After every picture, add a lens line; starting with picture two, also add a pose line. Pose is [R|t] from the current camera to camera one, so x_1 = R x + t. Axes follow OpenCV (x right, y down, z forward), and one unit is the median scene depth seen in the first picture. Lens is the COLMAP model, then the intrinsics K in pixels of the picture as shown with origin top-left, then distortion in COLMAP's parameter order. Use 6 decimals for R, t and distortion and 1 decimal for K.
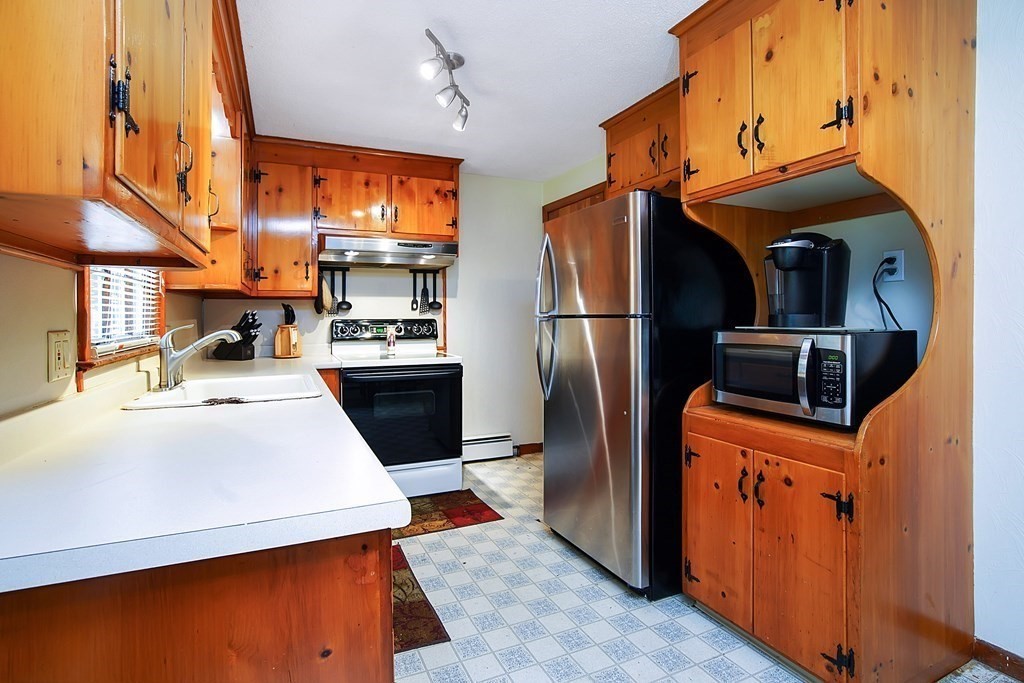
lens RADIAL K [[472.8, 0, 467.9], [0, 472.8, 313.7], [0, 0, 1]] dist [-0.011946, -0.000339]
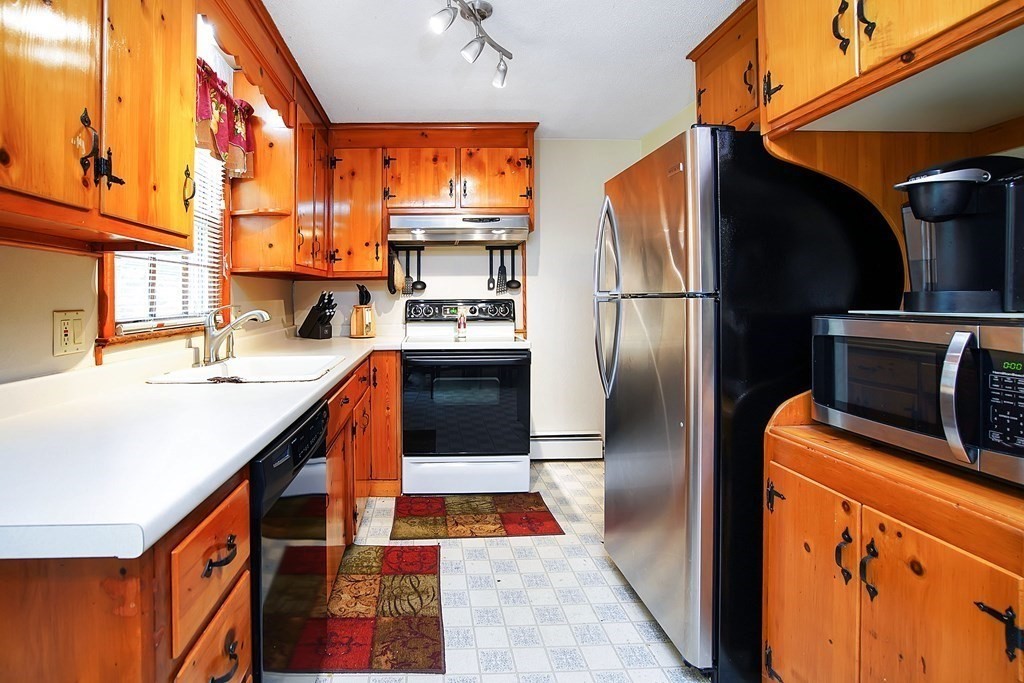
lens RADIAL K [[480.6, 0, 441.1], [0, 480.6, 288.4], [0, 0, 1]] dist [-0.001415, 0.001792]
pose [[0.939464, -0.008968, -0.342531, 0.227863], [0.005080, 0.999912, -0.012248, 0.001659], [0.342610, 0.009767, 0.939427, 0.143807]]
